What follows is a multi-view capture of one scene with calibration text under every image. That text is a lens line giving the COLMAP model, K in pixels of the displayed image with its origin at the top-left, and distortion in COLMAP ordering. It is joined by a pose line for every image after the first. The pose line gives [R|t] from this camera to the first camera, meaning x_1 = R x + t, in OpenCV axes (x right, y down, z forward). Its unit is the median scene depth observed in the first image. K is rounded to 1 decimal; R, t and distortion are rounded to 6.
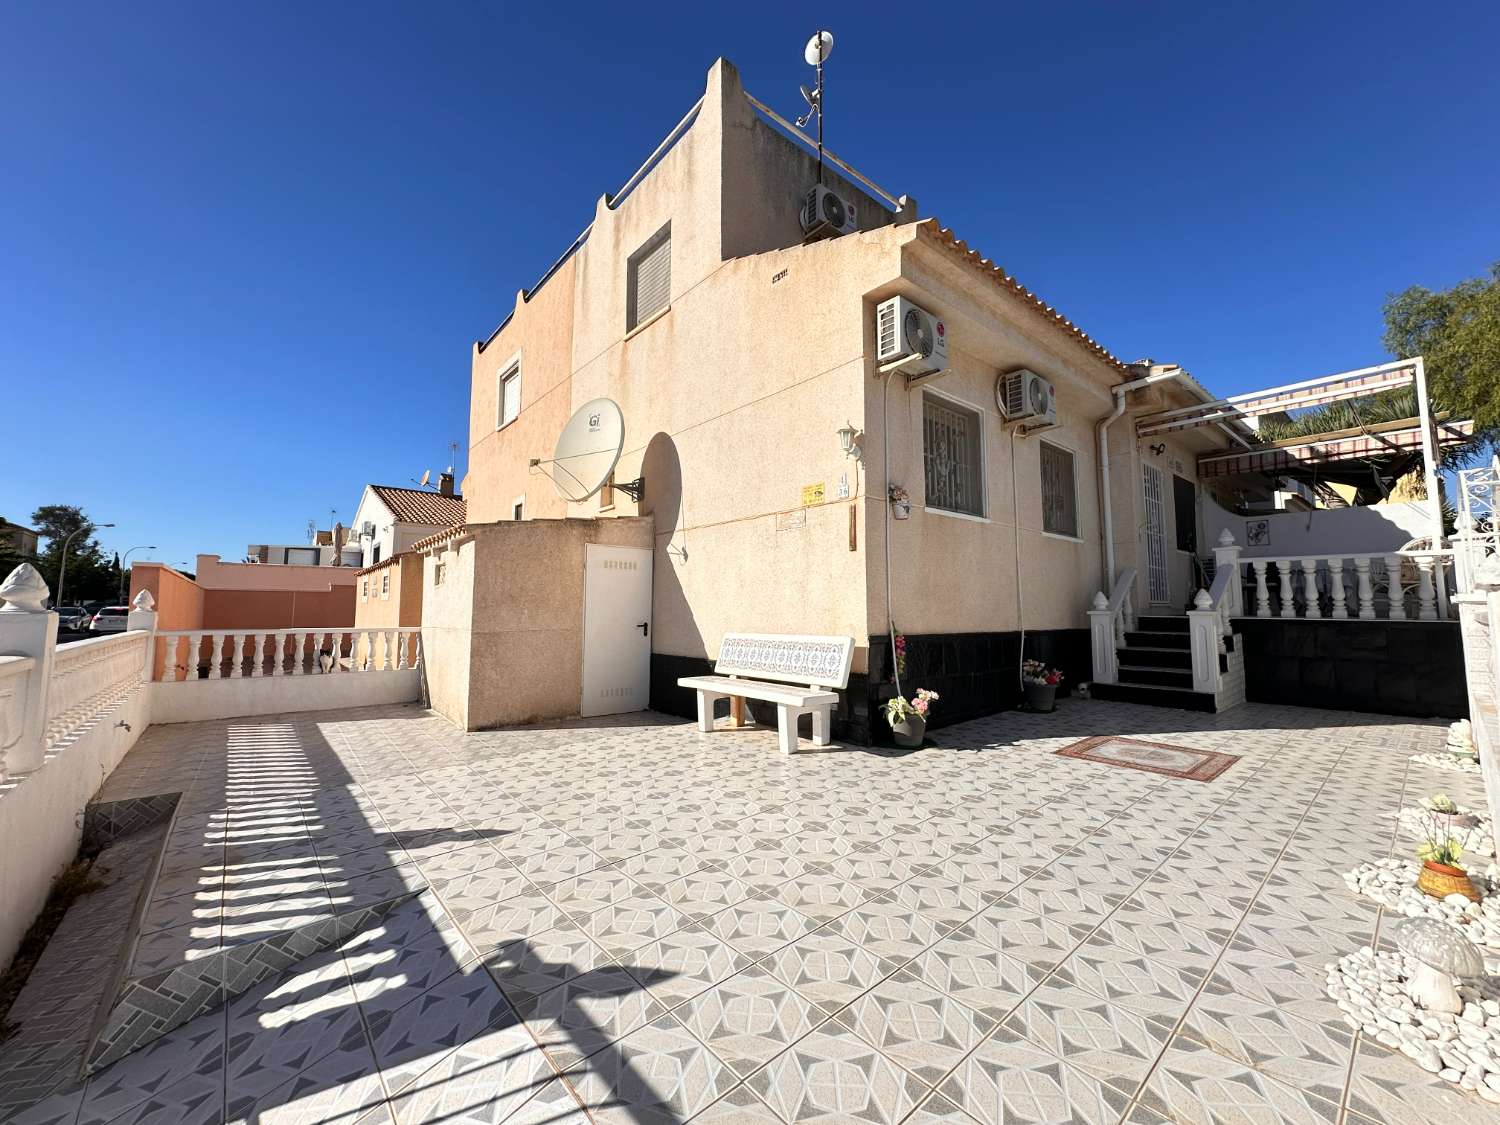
lens RADIAL K [[597.8, 0, 750.5], [0, 597.8, 557.4], [0, 0, 1]] dist [-0.001177, 0.000100]
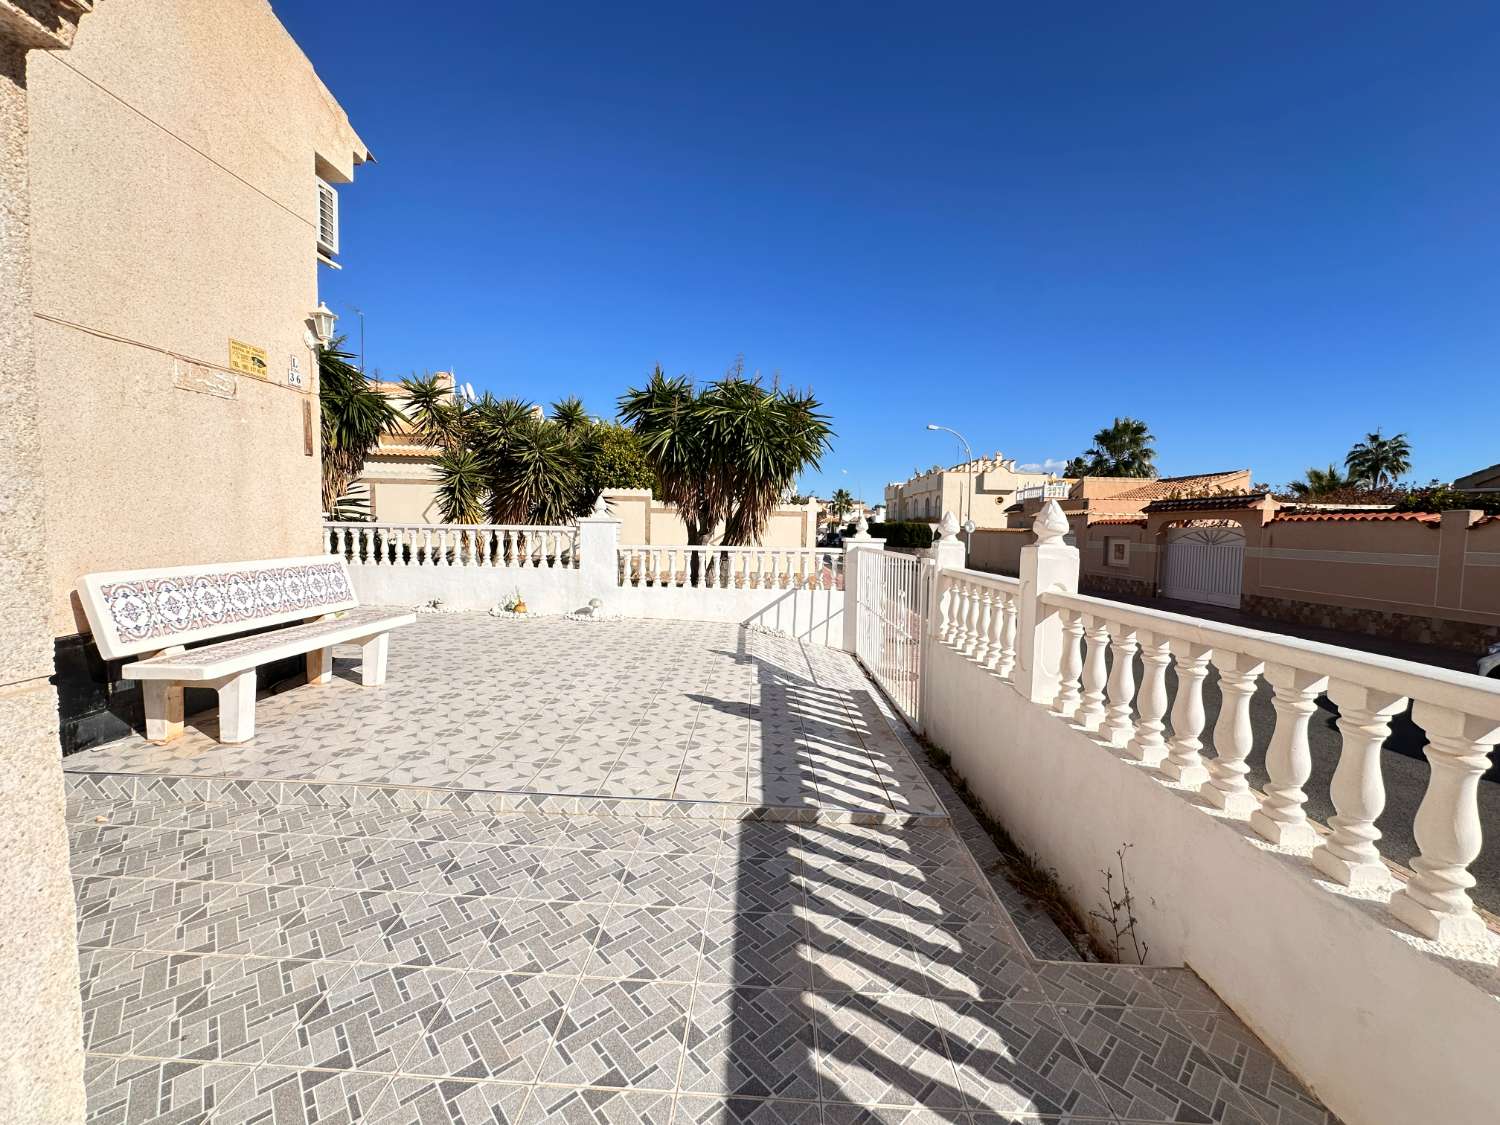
lens RADIAL K [[597.8, 0, 750.5], [0, 597.8, 557.4], [0, 0, 1]] dist [-0.001177, 0.000100]
pose [[-0.752963, -0.051413, 0.656052, -0.669843], [-0.080209, 0.996680, -0.013951, 0.073182], [-0.653157, -0.063126, -0.754587, 0.939867]]
